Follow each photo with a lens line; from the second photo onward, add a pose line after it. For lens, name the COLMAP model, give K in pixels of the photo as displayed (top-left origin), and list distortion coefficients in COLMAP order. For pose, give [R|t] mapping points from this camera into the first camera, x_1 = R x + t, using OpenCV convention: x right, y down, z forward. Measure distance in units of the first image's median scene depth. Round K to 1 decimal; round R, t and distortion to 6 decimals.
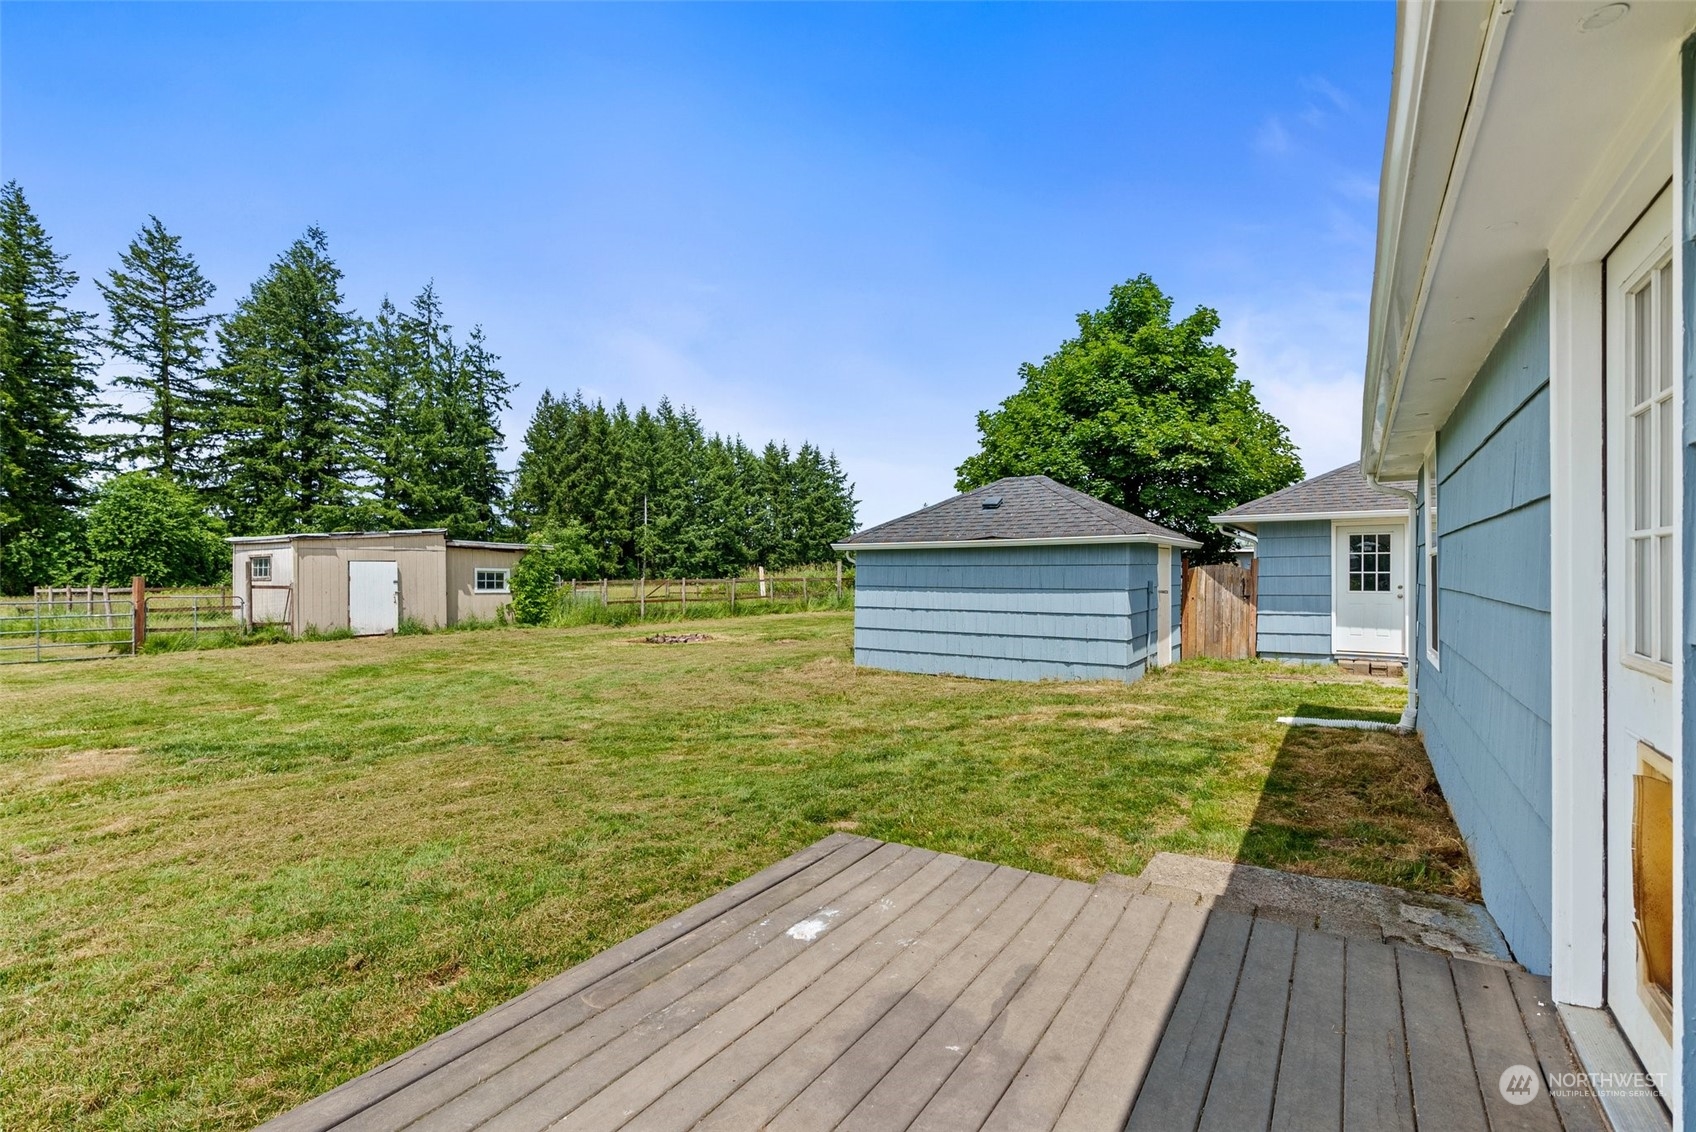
lens RADIAL K [[784.1, 0, 851.2], [0, 784.1, 572.3], [0, 0, 1]] dist [-0.007419, 0.003825]
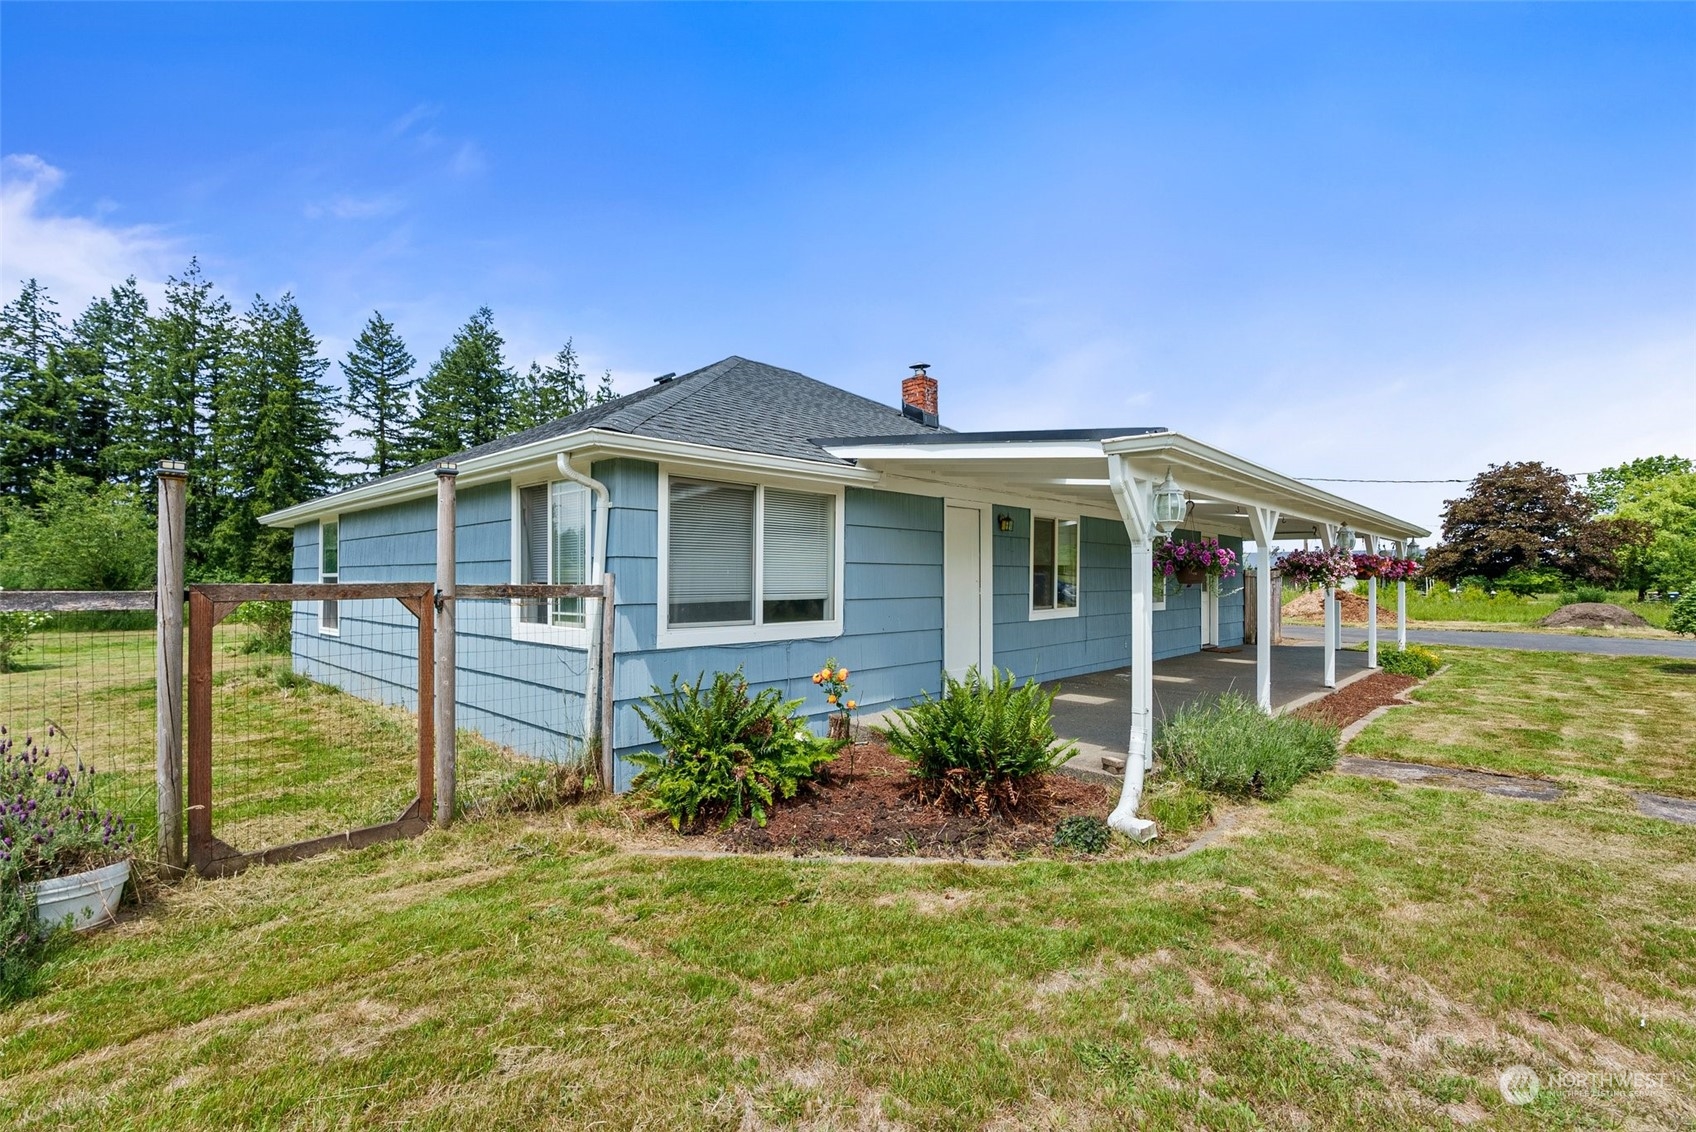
lens RADIAL K [[784.1, 0, 845.9], [0, 784.1, 570.2], [0, 0, 1]] dist [-0.007419, 0.003825]
pose [[0.984605, 0.006104, -0.174689, 0.144694], [-0.007311, 0.999954, -0.006264, -0.001951], [0.174642, 0.007445, 0.984604, -0.184206]]
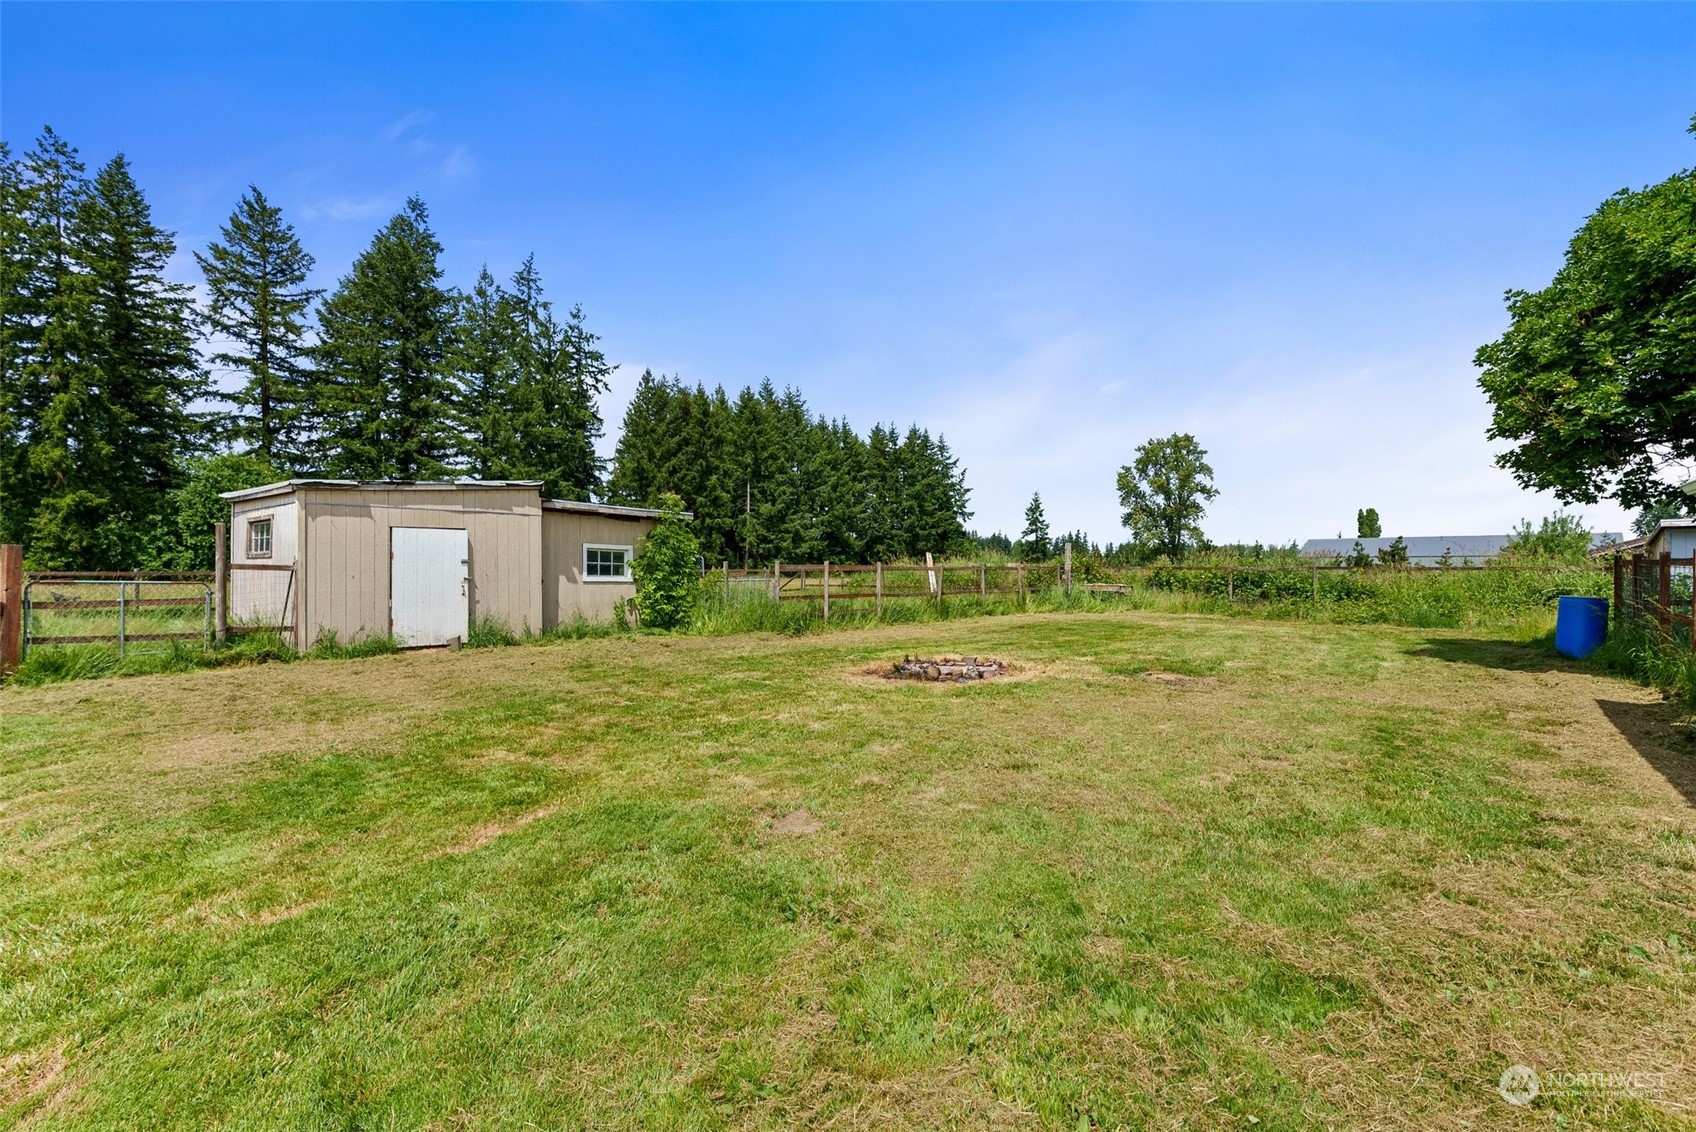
lens RADIAL K [[784.1, 0, 851.6], [0, 784.1, 564.6], [0, 0, 1]] dist [-0.007419, 0.003825]
pose [[0.994614, 0.005620, -0.103497, -0.062535], [-0.005968, 0.999978, -0.003055, 0.004348], [0.103478, 0.003656, 0.994625, 0.122175]]
